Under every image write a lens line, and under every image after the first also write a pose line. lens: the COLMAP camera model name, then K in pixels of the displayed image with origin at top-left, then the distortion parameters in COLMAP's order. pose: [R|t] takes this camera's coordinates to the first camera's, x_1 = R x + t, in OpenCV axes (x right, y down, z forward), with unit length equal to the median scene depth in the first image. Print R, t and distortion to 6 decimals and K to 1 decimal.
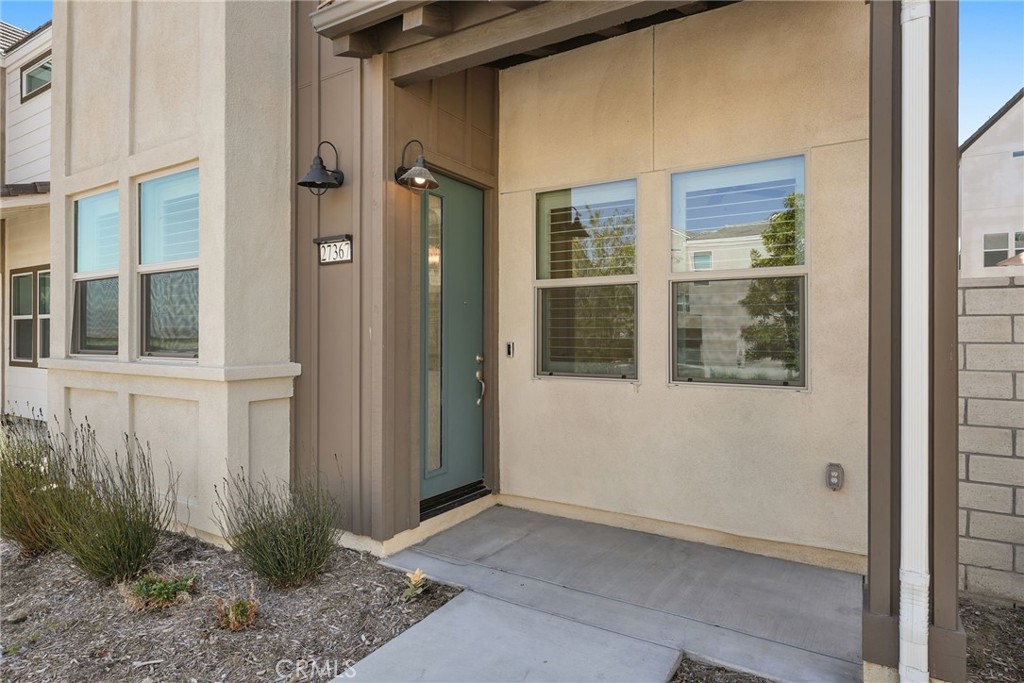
lens RADIAL K [[584.7, 0, 509.8], [0, 584.7, 335.8], [0, 0, 1]] dist [-0.001499, 0.000586]
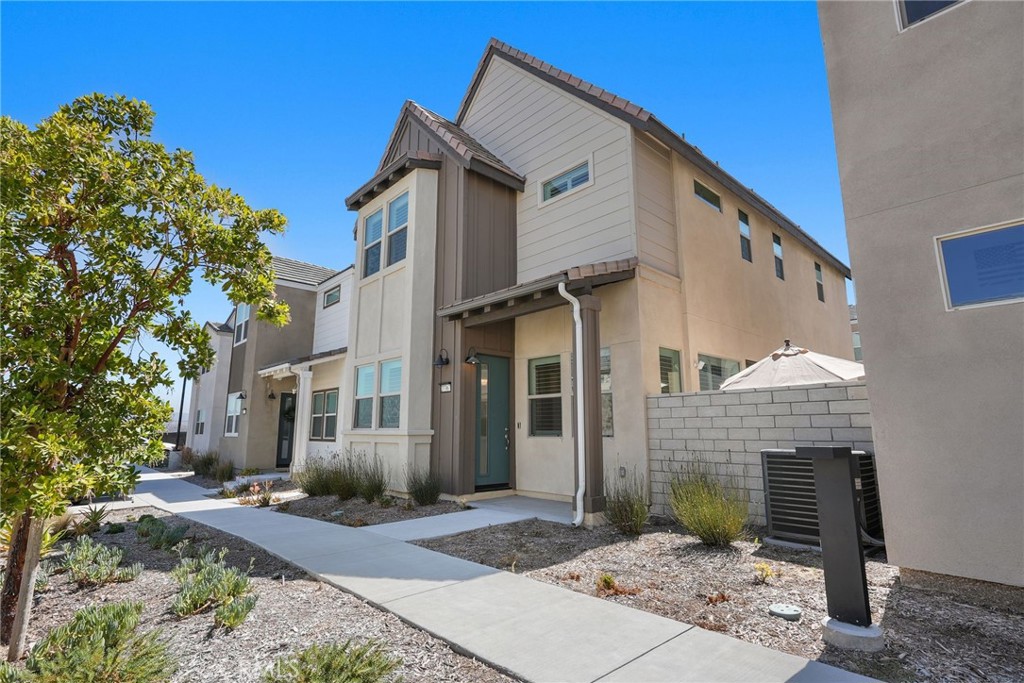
lens RADIAL K [[493.9, 0, 512.0], [0, 493.9, 341.5], [0, 0, 1]] dist [-0.001805, -0.000059]
pose [[0.965449, -0.048788, -0.255985, 0.564342], [0.002354, 0.983911, -0.178645, 0.052640], [0.260582, 0.171870, 0.950030, -1.079613]]
